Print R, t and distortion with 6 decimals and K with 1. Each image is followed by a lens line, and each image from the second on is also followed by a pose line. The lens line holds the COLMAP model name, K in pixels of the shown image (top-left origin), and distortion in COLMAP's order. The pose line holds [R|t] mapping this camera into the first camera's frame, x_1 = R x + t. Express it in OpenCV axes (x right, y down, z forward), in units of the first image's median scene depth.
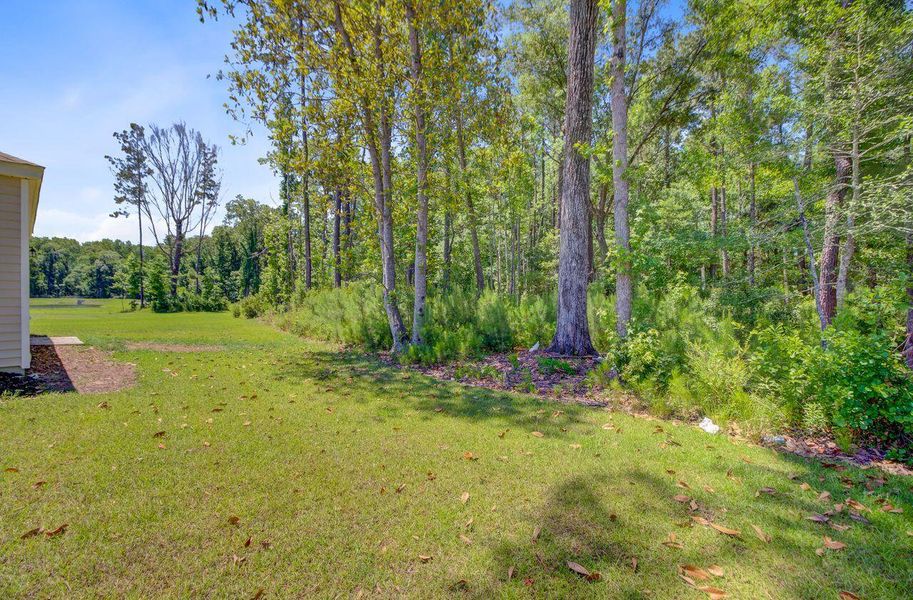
lens RADIAL K [[415.0, 0, 456.5], [0, 415.0, 300.0], [0, 0, 1]] dist [0.001133, -0.000144]
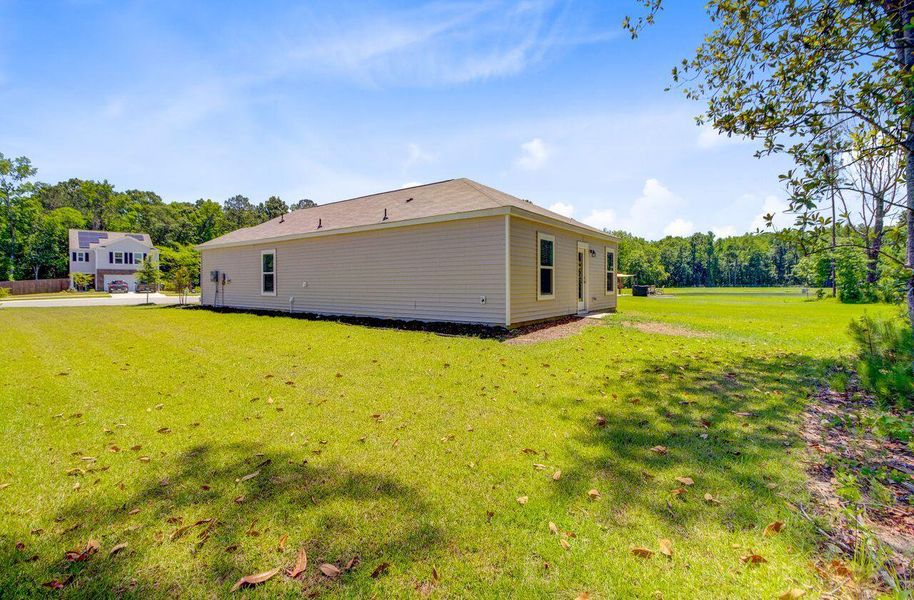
lens RADIAL K [[415.4, 0, 457.0], [0, 415.4, 300.0], [0, 0, 1]] dist [0.001133, -0.000144]
pose [[0.103283, 0.029424, -0.994217, 0.084345], [-0.003665, 0.999567, 0.029202, 0.001382], [0.994645, 0.000628, 0.103346, 0.075217]]
